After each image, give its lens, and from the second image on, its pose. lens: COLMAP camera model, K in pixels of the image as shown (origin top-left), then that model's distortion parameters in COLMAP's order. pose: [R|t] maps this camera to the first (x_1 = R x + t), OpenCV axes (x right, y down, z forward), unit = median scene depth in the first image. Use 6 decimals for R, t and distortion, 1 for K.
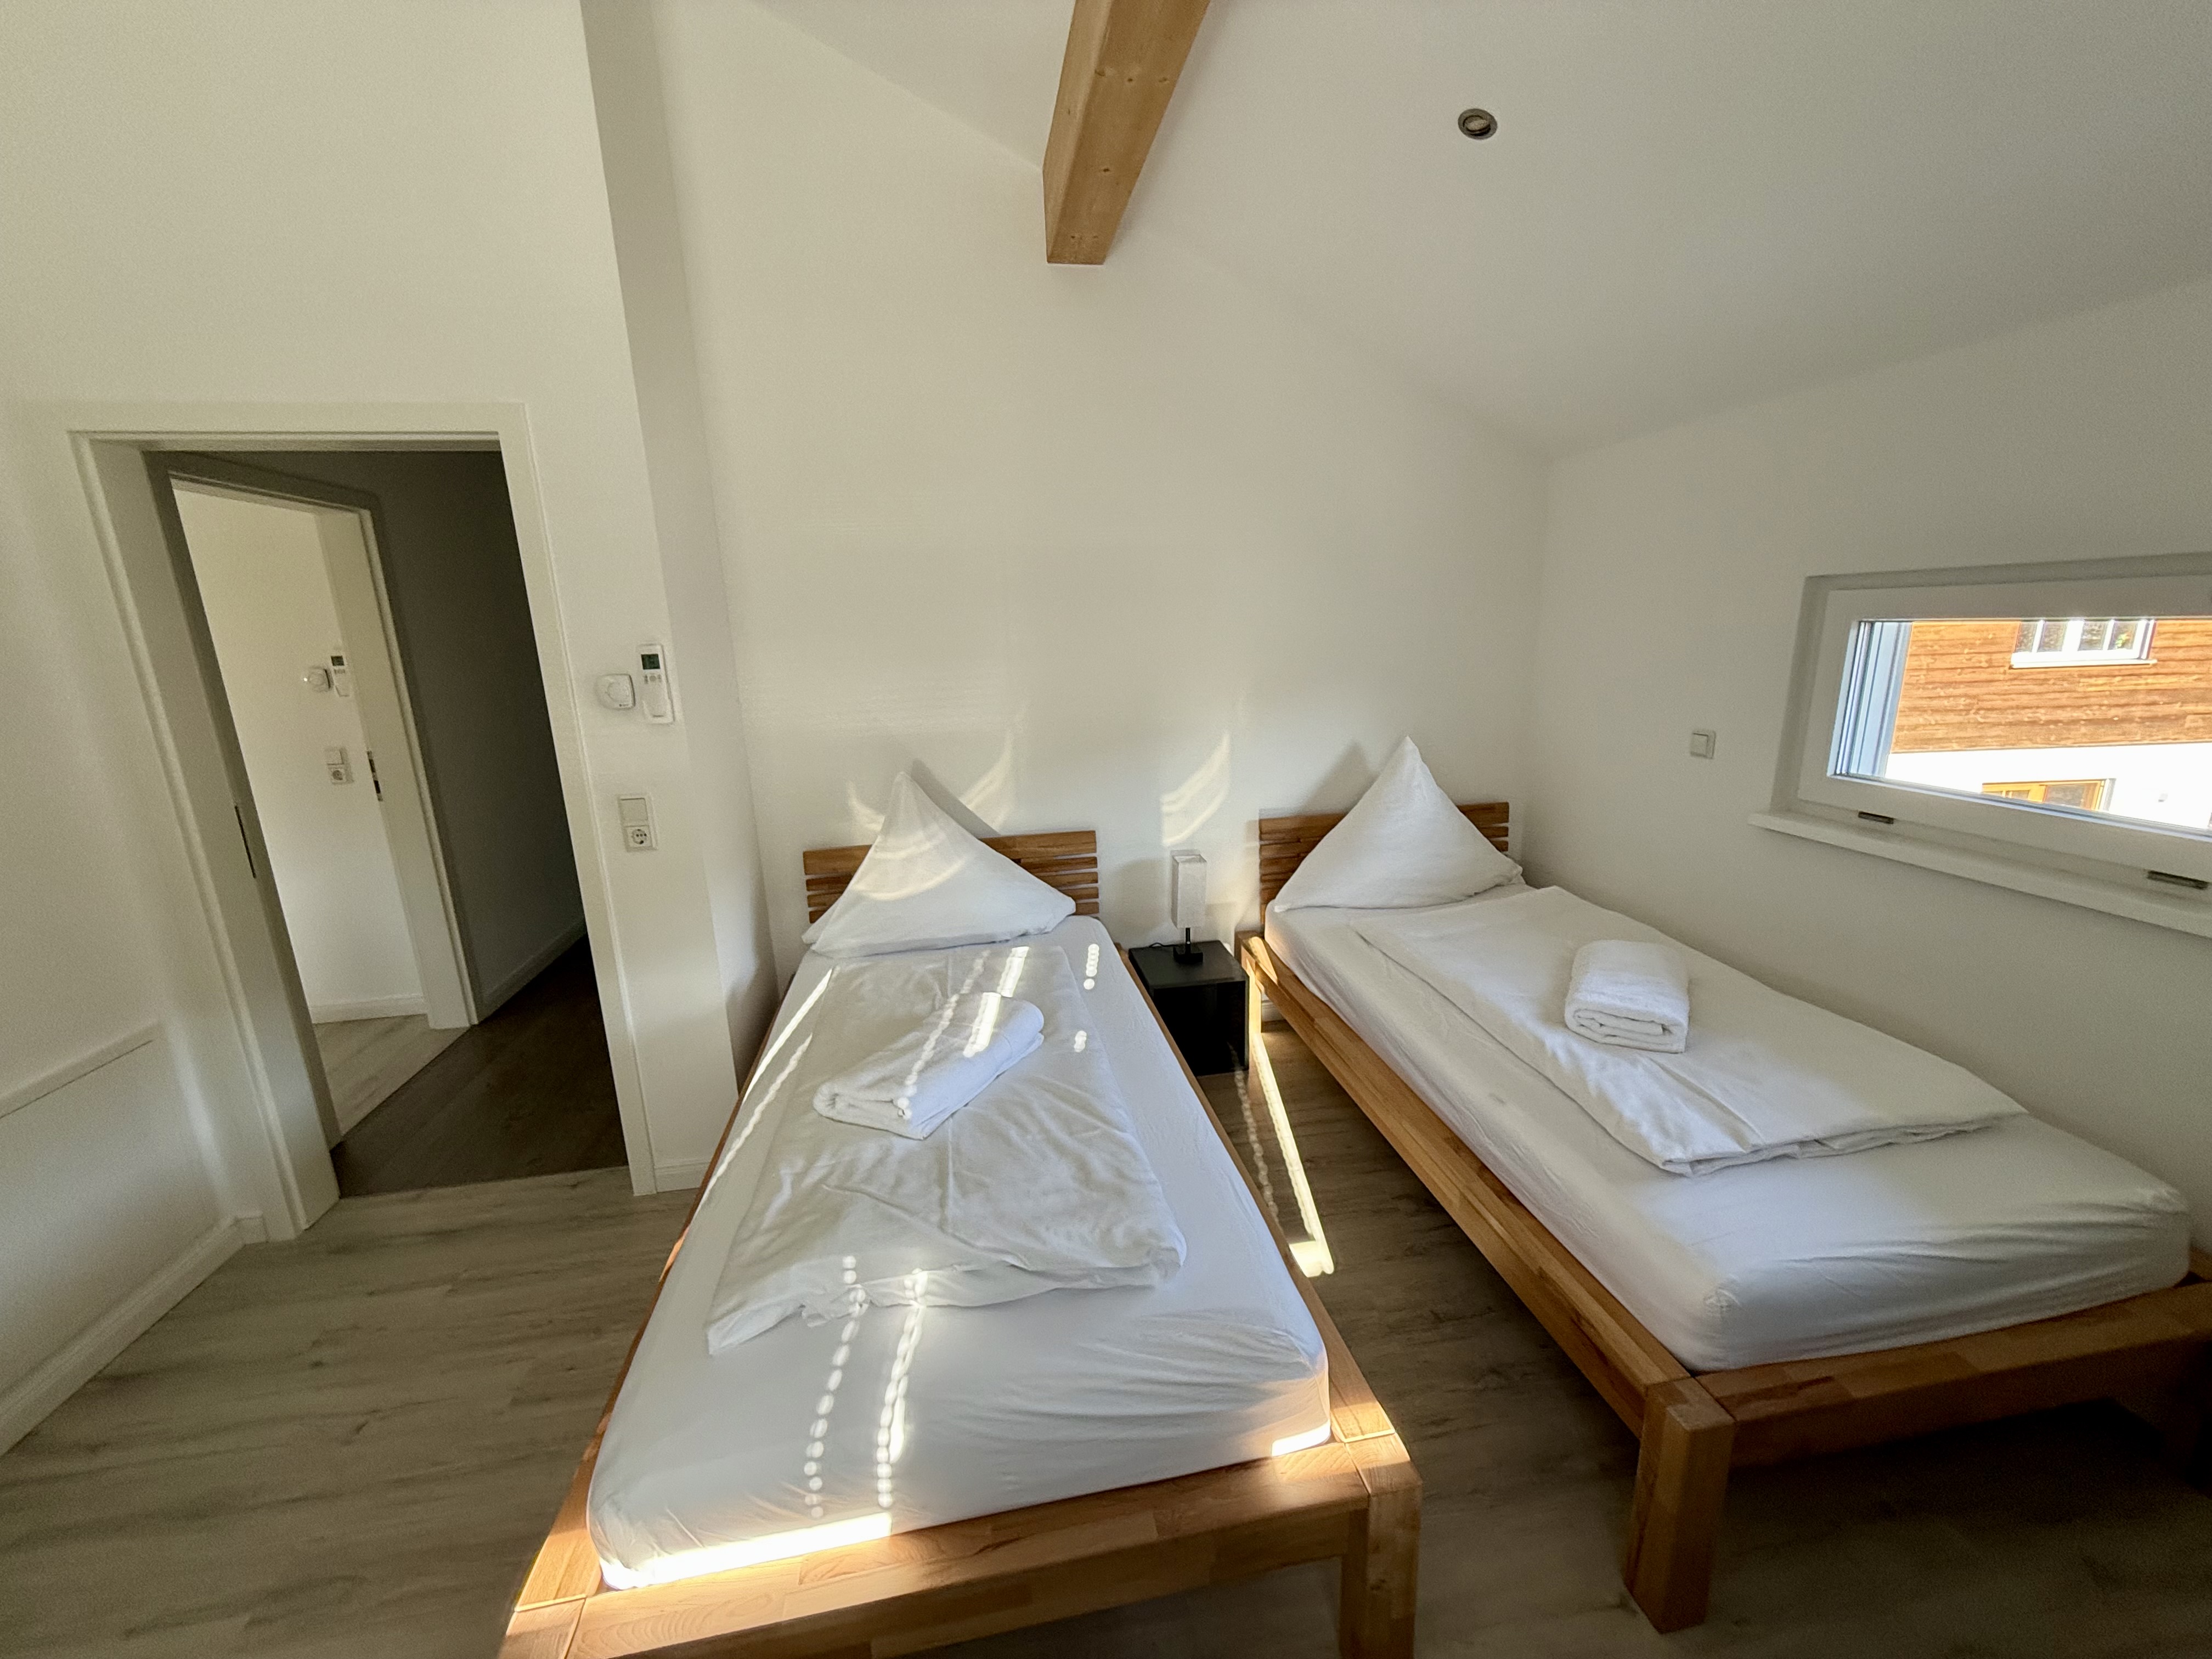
lens RADIAL K [[880.0, 0, 1117.1], [0, 880.0, 829.2], [0, 0, 1]] dist [-0.000233, 0.000228]
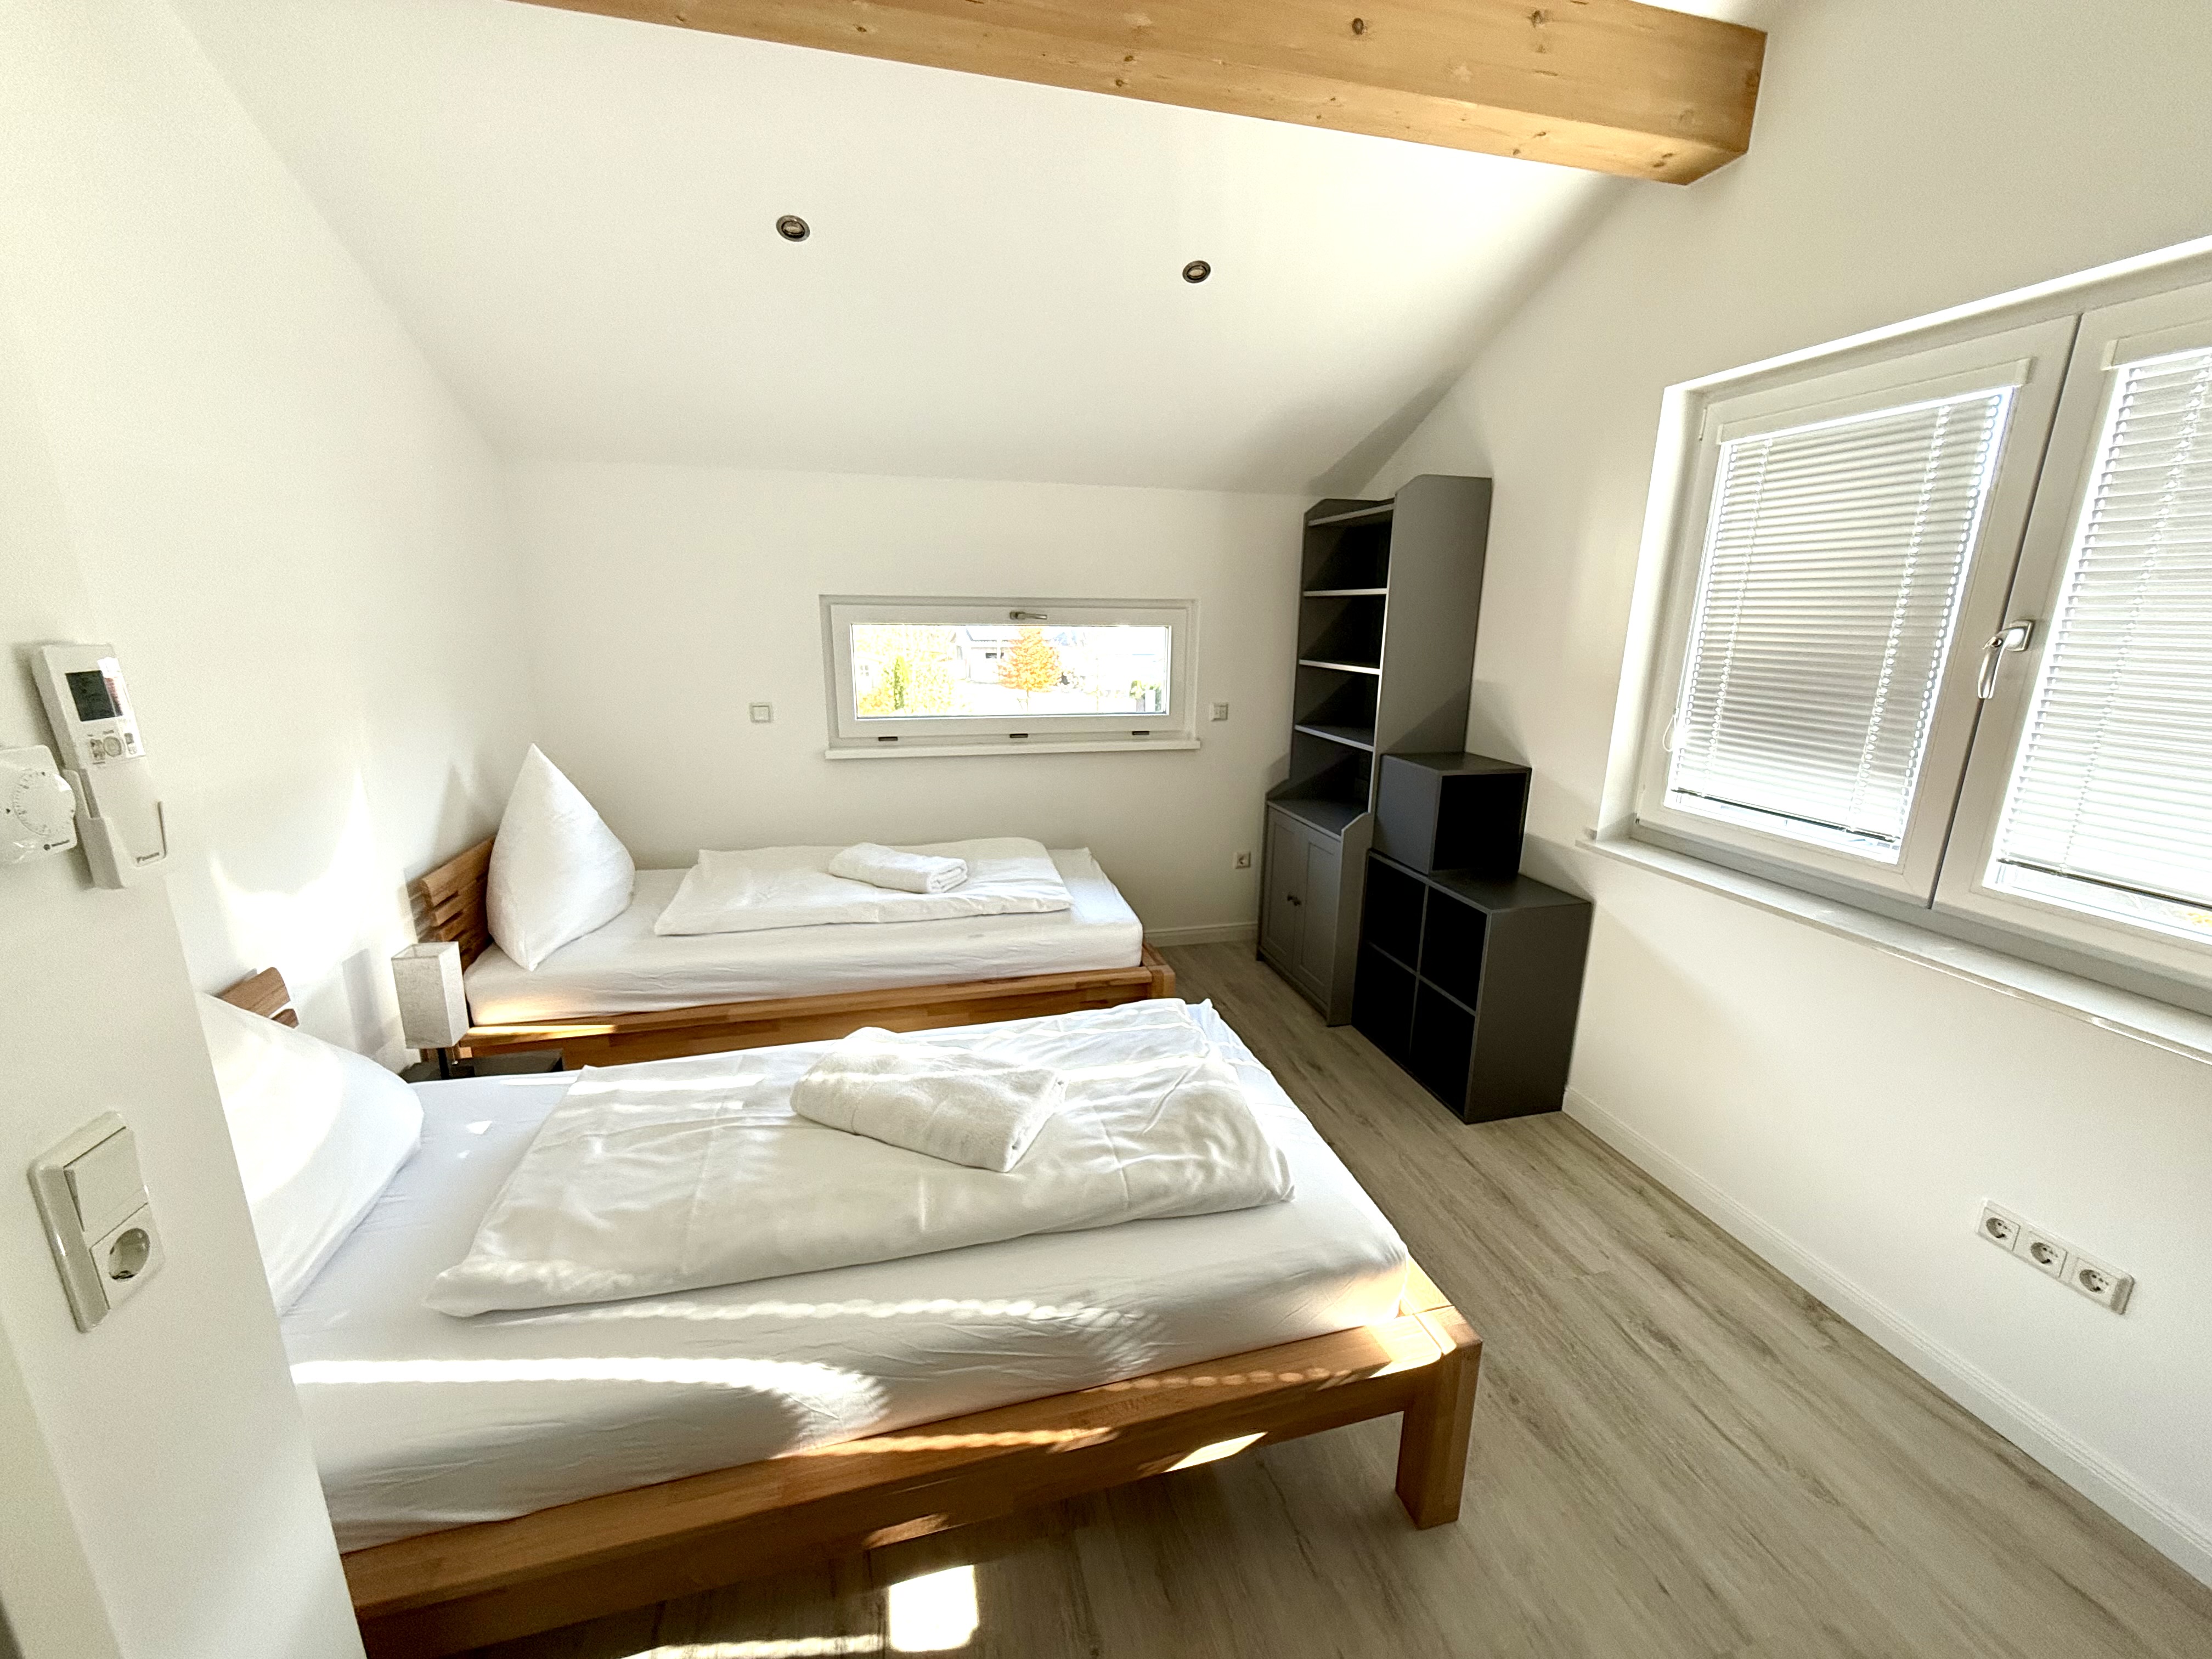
lens RADIAL K [[880.0, 0, 1113.7], [0, 880.0, 835.6], [0, 0, 1]] dist [-0.000233, 0.000228]
pose [[-0.077469, -0.219278, 0.972582, -0.924611], [0.214435, 0.949018, 0.231046, -0.142370], [-0.973661, 0.226454, -0.026499, 0.688970]]
